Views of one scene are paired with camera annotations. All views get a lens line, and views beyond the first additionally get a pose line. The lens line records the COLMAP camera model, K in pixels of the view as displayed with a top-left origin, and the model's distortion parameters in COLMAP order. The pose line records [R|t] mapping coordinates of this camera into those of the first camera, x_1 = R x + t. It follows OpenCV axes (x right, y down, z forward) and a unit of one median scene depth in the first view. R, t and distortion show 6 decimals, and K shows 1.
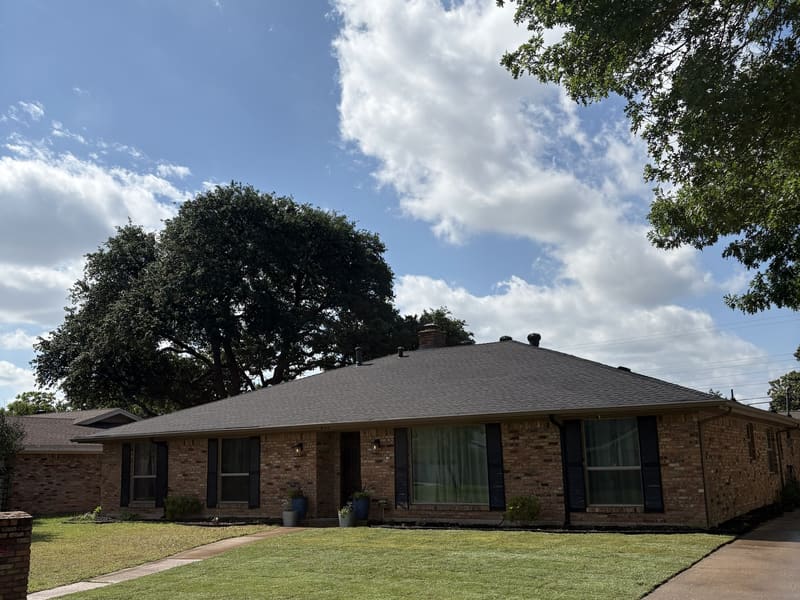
lens RADIAL K [[806.7, 0, 395.0], [0, 806.7, 301.1], [0, 0, 1]] dist [0.118007, -0.256819]
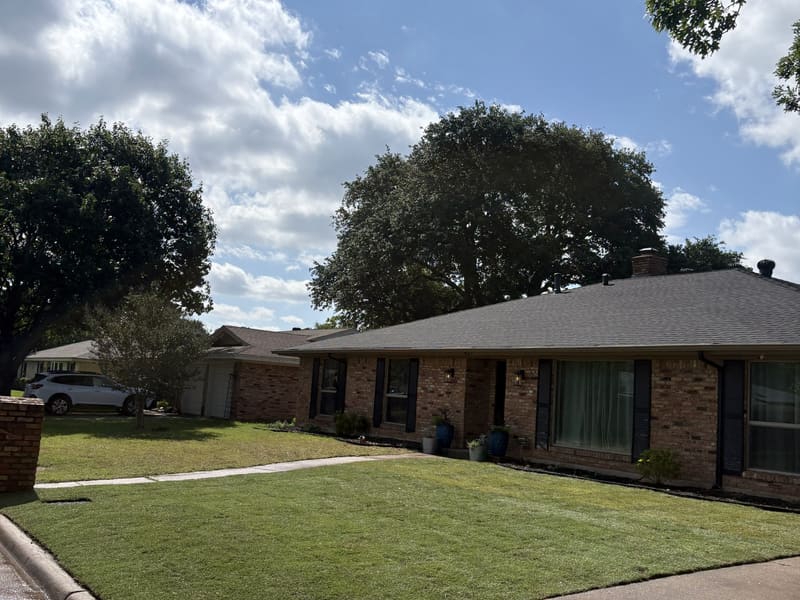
lens RADIAL K [[806.7, 0, 395.0], [0, 806.7, 301.1], [0, 0, 1]] dist [0.118007, -0.256819]
pose [[0.918469, 0.040587, -0.393406, 0.180572], [-0.011106, 0.996975, 0.076927, 0.026344], [0.395338, -0.066285, 0.916141, 0.124990]]
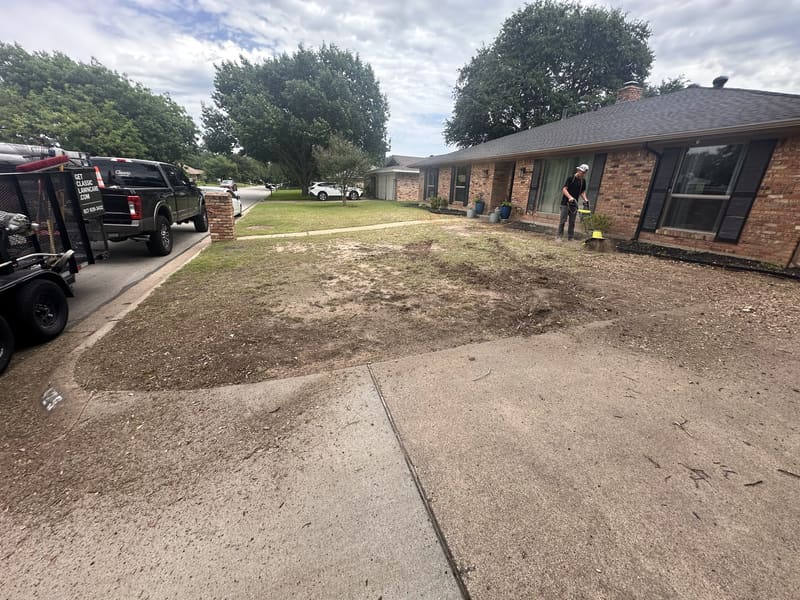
lens RADIAL K [[318.0, 0, 402.6], [0, 318.0, 300.5], [0, 0, 1]] dist [0.000058, -0.000647]
pose [[0.779535, 0.260250, -0.569732, 0.185779], [0.072041, 0.866306, 0.494292, 0.071044], [0.622202, -0.426362, 0.656567, 0.339244]]
